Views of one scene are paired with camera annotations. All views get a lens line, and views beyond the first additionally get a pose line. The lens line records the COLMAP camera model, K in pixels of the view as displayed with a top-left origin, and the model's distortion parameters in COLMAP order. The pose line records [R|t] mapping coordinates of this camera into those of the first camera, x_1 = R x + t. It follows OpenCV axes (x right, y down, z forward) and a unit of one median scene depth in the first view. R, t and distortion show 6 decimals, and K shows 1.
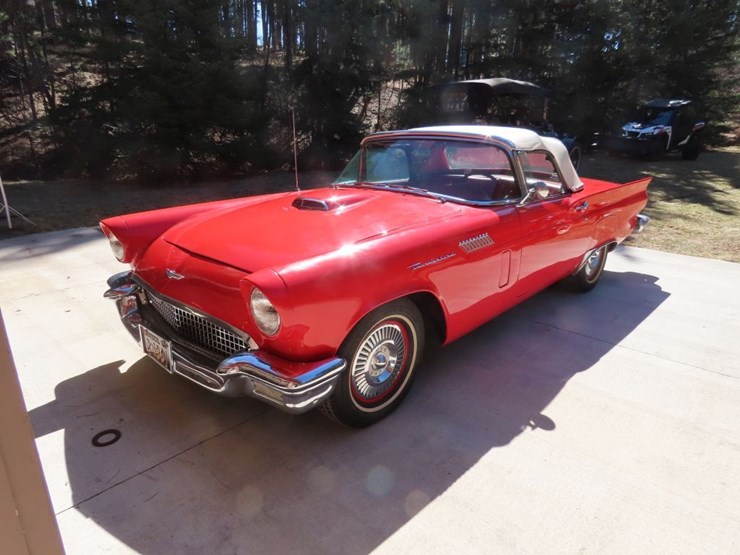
lens RADIAL K [[473.2, 0, 370.0], [0, 473.2, 277.5], [0, 0, 1]] dist [0.005604, -0.007882]
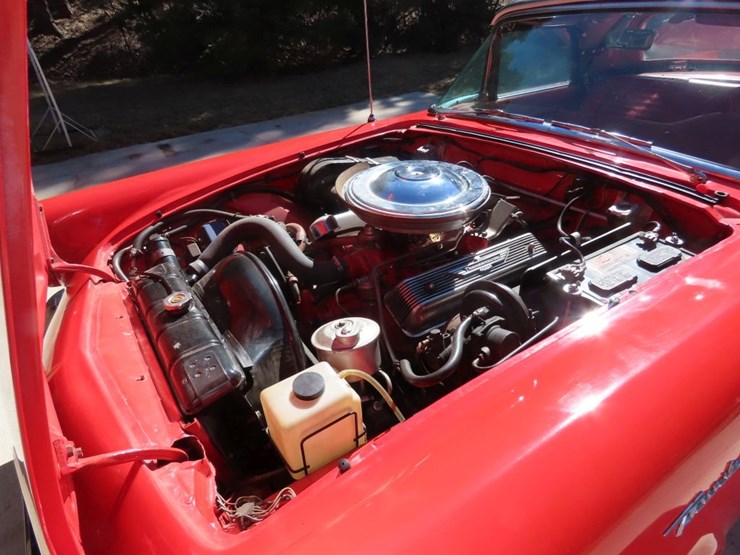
lens RADIAL K [[473.2, 0, 370.0], [0, 473.2, 277.5], [0, 0, 1]] dist [0.005604, -0.007882]
pose [[0.974710, 0.060441, -0.215146, -0.013315], [-0.009917, 0.973481, 0.228555, -0.079236], [0.223255, -0.220641, 0.949460, 0.252019]]
